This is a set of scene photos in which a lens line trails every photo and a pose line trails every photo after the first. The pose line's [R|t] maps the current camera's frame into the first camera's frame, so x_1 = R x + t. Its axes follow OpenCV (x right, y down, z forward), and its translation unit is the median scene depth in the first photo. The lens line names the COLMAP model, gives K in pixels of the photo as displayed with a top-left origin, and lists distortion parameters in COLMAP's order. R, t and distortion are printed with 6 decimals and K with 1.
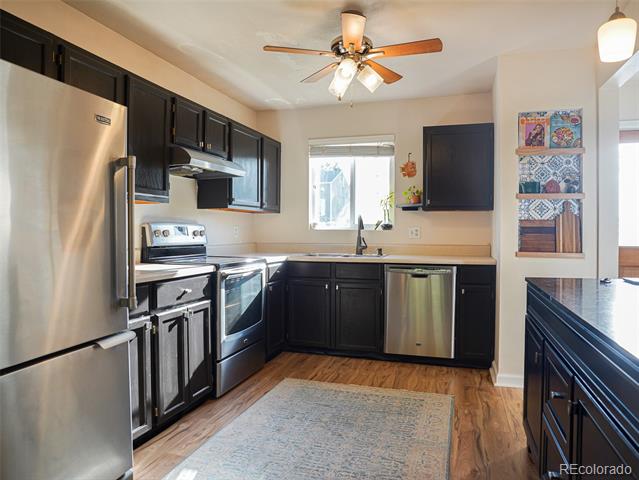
lens RADIAL K [[434.0, 0, 316.5], [0, 434.0, 236.3], [0, 0, 1]] dist [-0.068151, 0.011312]
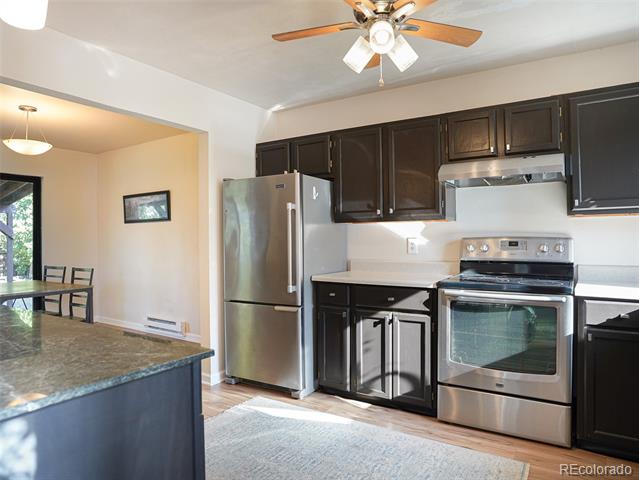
lens RADIAL K [[416.6, 0, 319.6], [0, 416.6, 237.5], [0, 0, 1]] dist [-0.090152, 0.036832]
pose [[-0.236935, 0.002849, -0.971521, 0.634215], [-0.007461, 0.999961, 0.004752, -0.031860], [0.971497, 0.008374, -0.236905, 0.837218]]
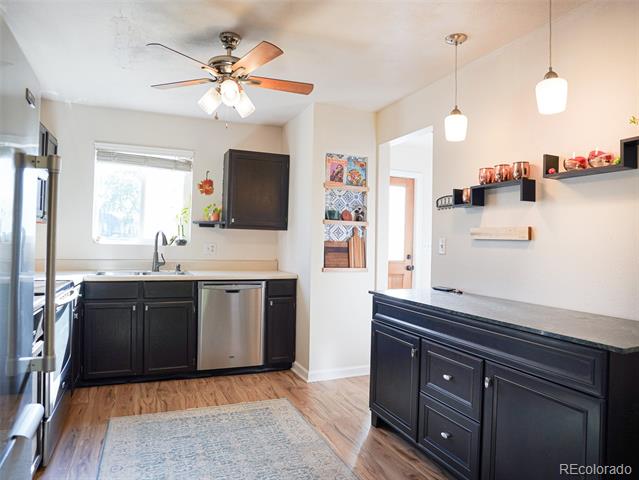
lens RADIAL K [[416.6, 0, 308.5], [0, 416.6, 238.2], [0, 0, 1]] dist [-0.090152, 0.036832]
pose [[0.762552, 0.018185, 0.646671, -0.300647], [-0.010486, 0.999821, -0.015750, -0.025868], [-0.646842, 0.005230, 0.762606, 0.122187]]
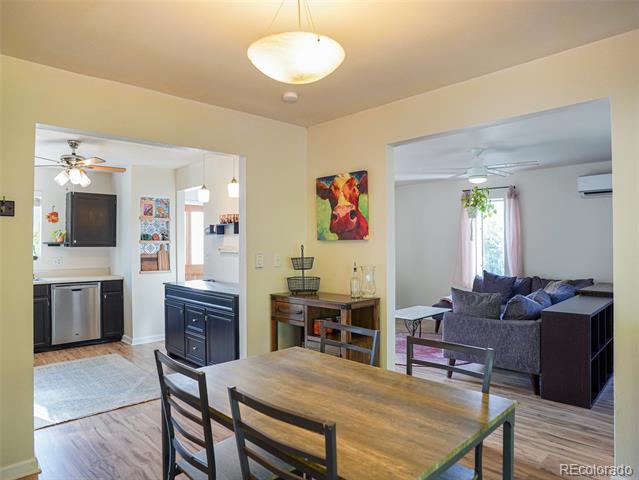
lens RADIAL K [[416.6, 0, 318.9], [0, 416.6, 238.9], [0, 0, 1]] dist [-0.090152, 0.036832]
pose [[0.465941, 0.006198, 0.884794, -0.708869], [0.020633, 0.999627, -0.017868, -0.053511], [-0.884575, 0.026581, 0.465639, -0.502483]]
